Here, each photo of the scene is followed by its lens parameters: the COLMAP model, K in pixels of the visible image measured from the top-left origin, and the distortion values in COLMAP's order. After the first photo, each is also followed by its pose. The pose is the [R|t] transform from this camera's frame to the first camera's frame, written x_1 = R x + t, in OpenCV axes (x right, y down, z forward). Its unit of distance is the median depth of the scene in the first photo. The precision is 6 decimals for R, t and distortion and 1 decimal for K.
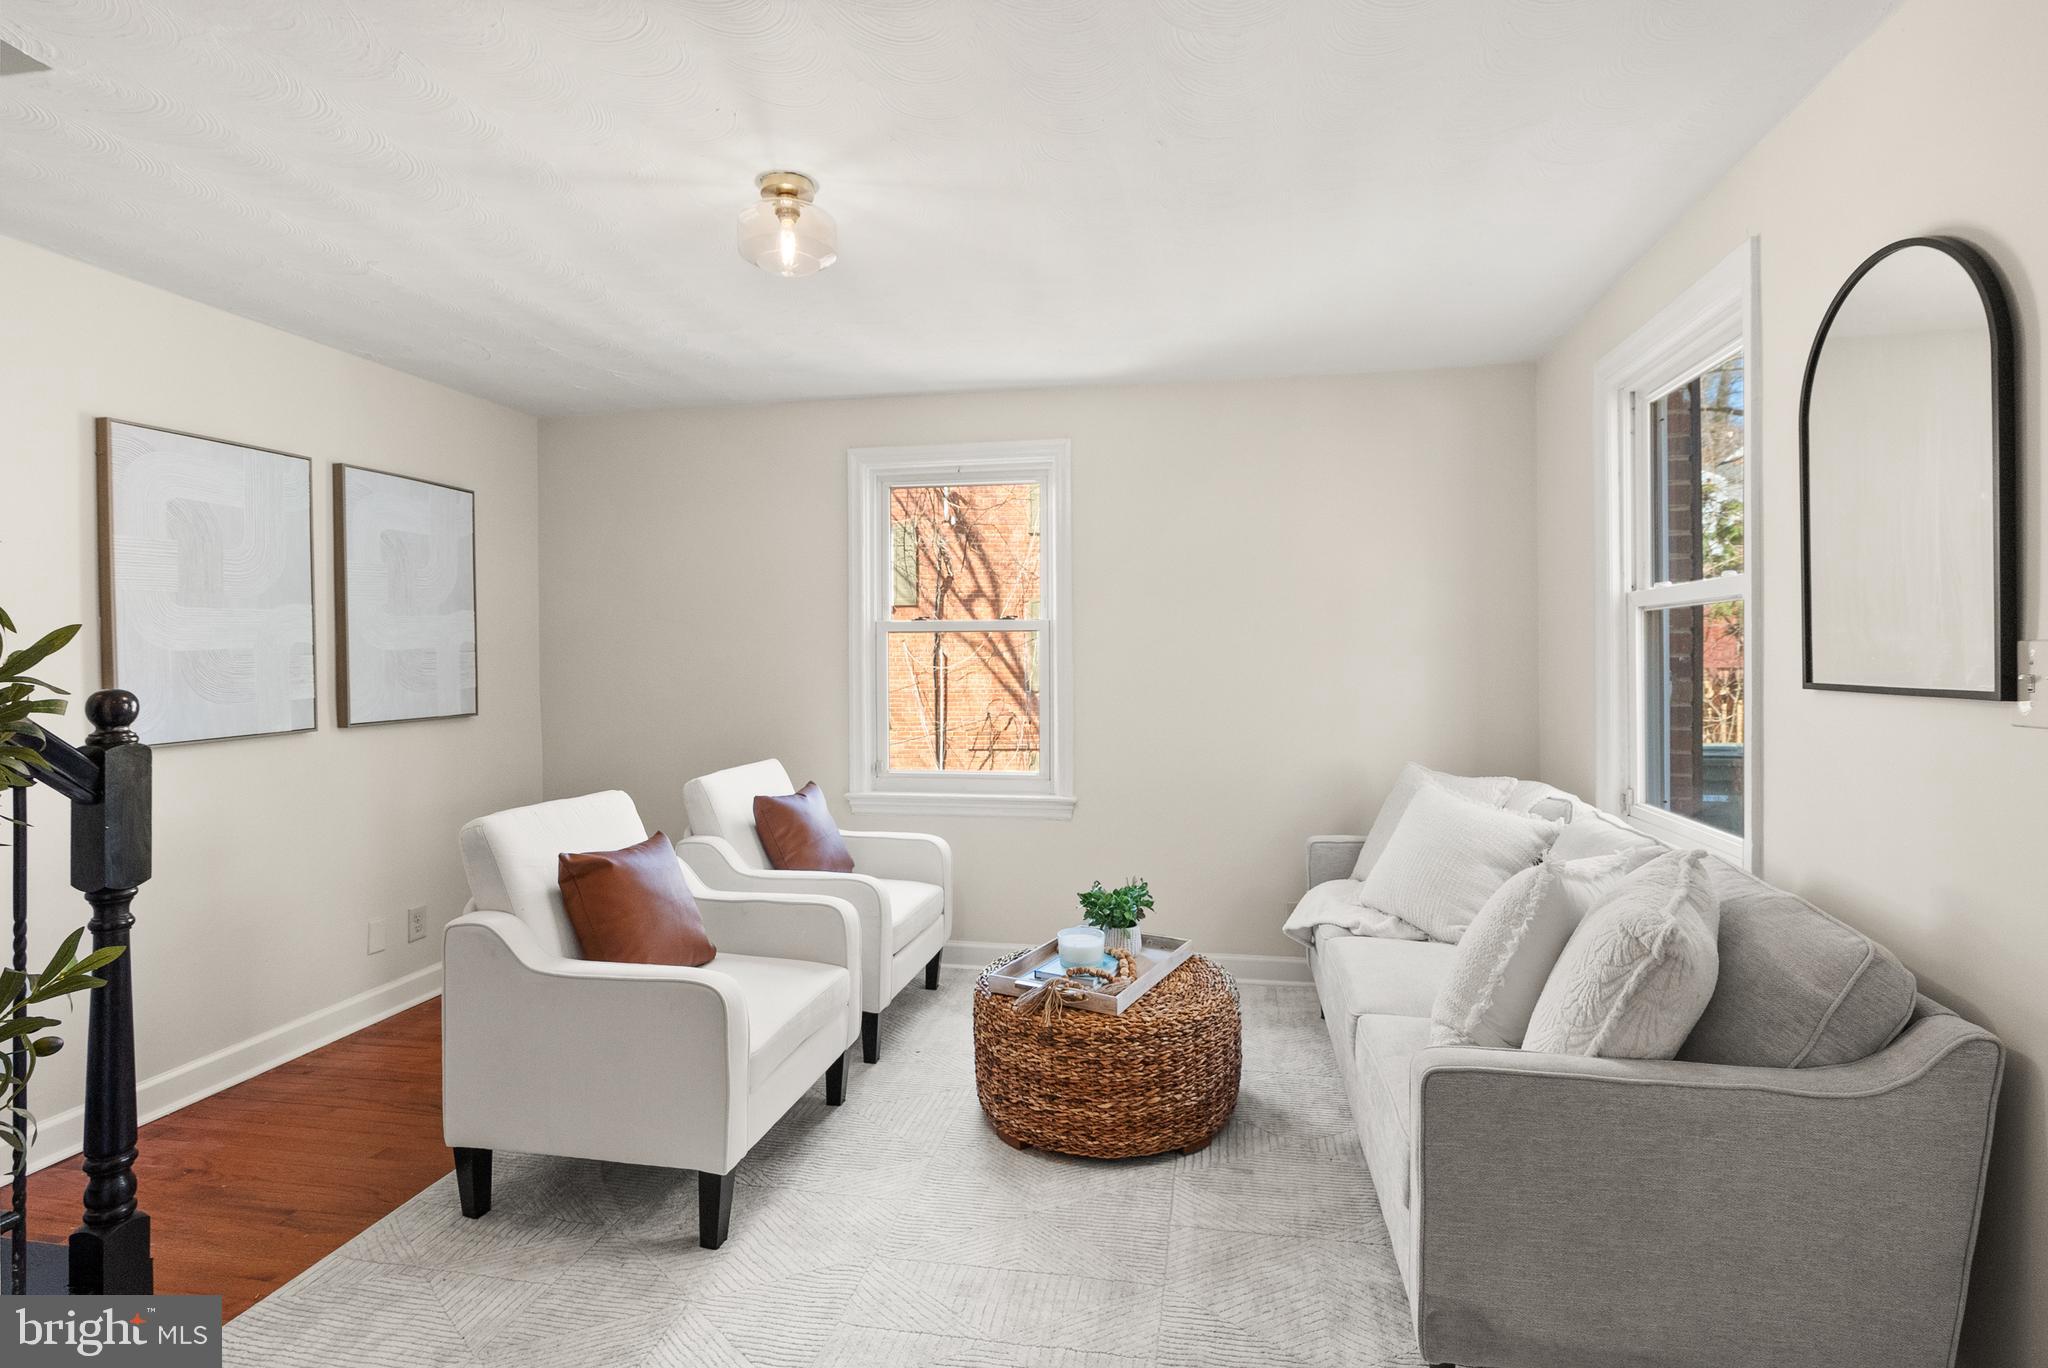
lens RADIAL K [[965.2, 0, 1024.5], [0, 965.2, 643.2], [0, 0, 1]] dist [-0.001974, 0.000344]
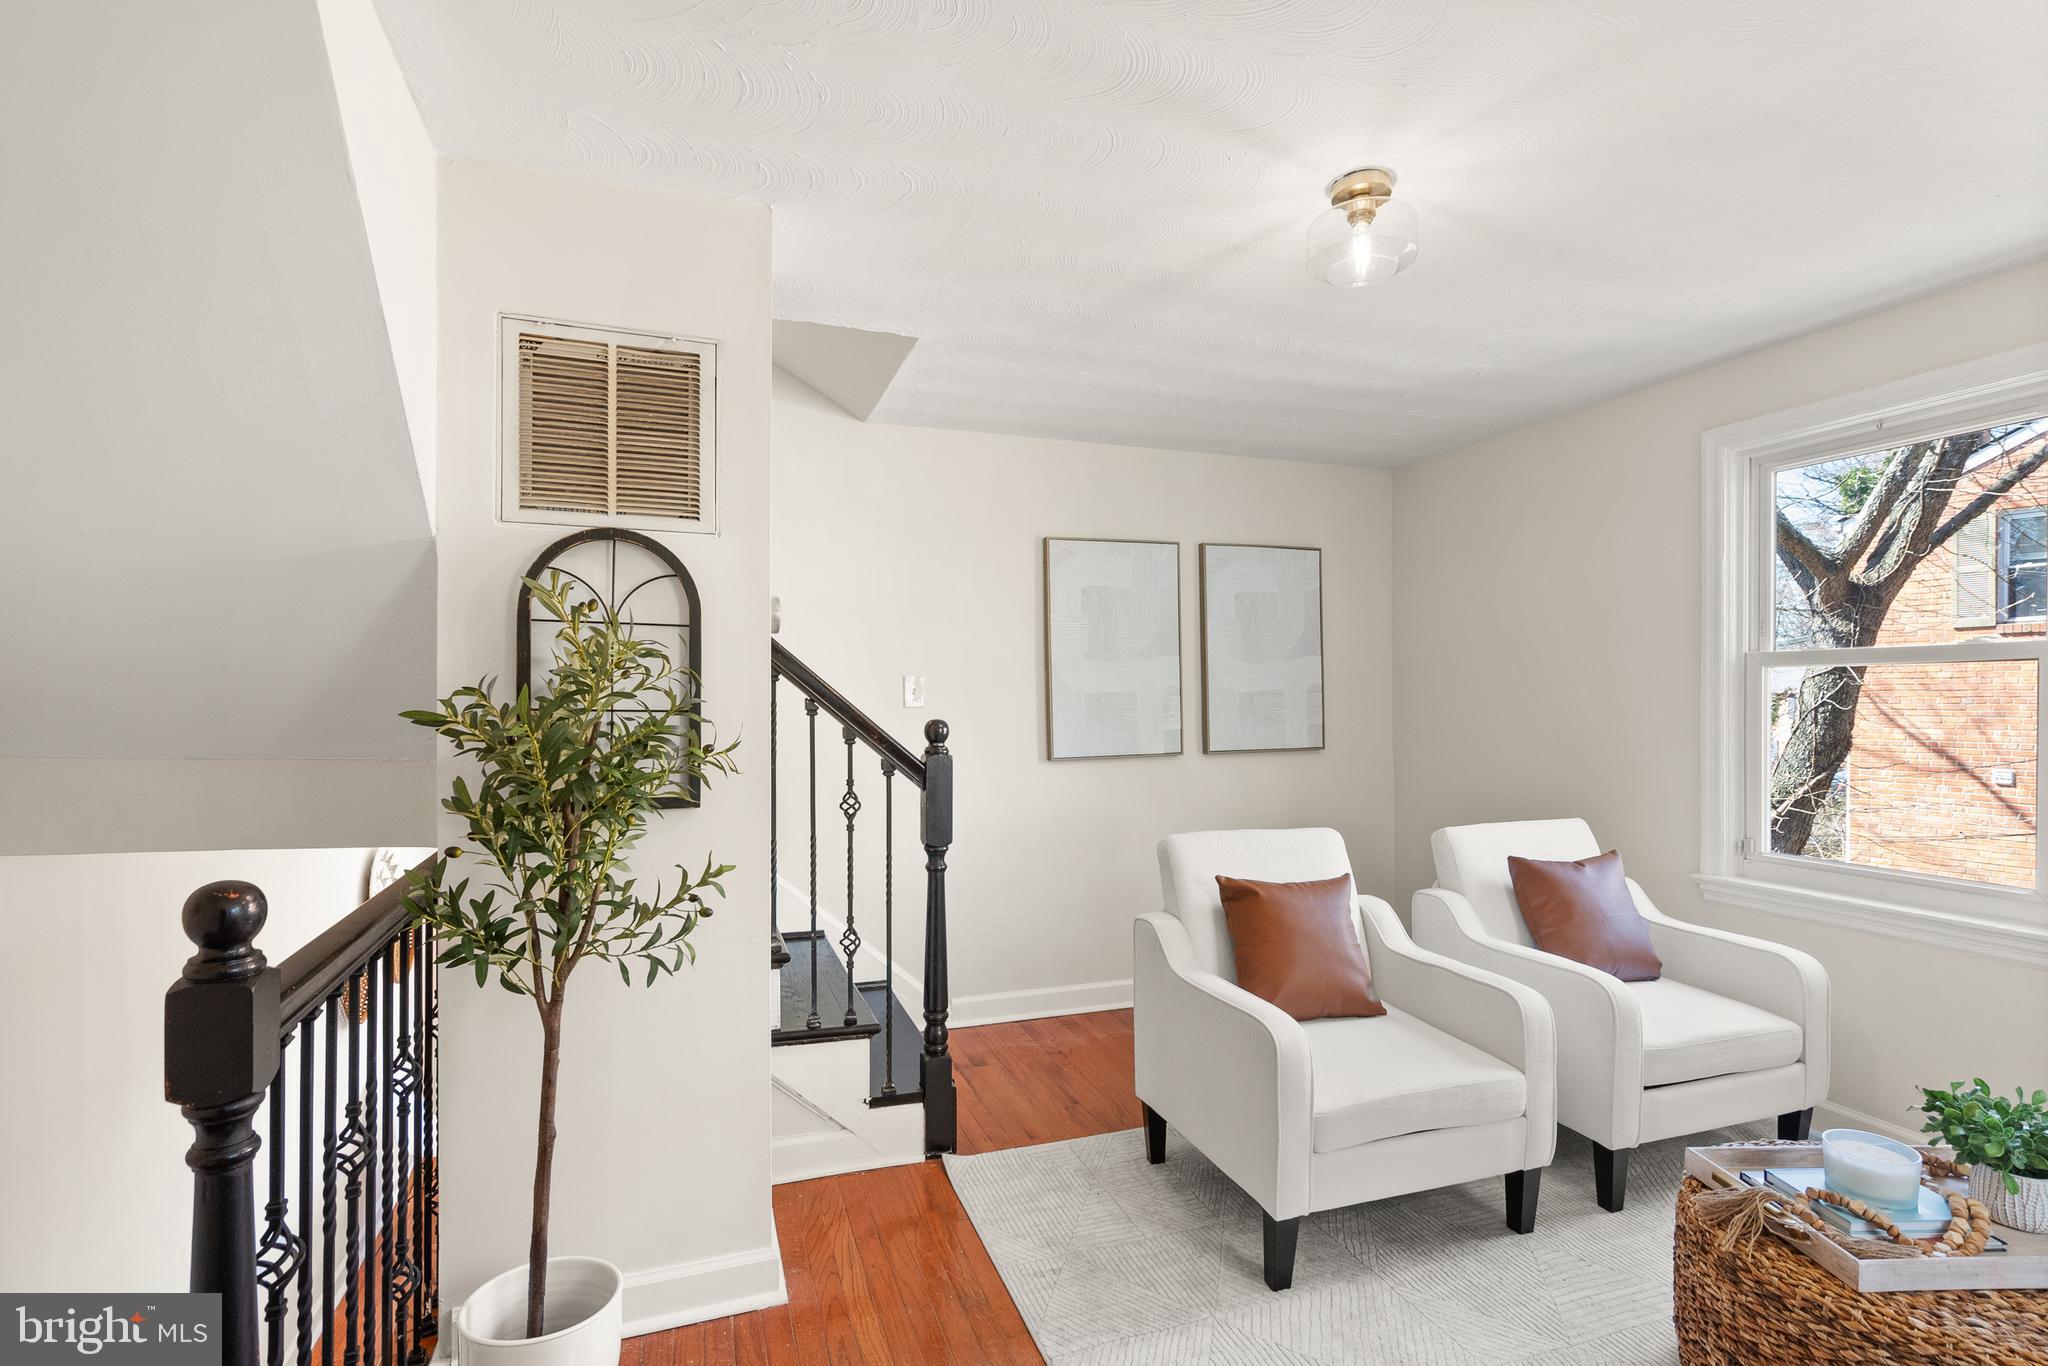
lens RADIAL K [[957.6, 0, 1036.4], [0, 957.6, 694.5], [0, 0, 1]] dist [0.003207, 0.000955]
pose [[0.512398, 0.003293, -0.858742, 0.321650], [0.009942, 0.999903, 0.009767, -0.004221], [0.858691, -0.013542, 0.512315, 0.222404]]
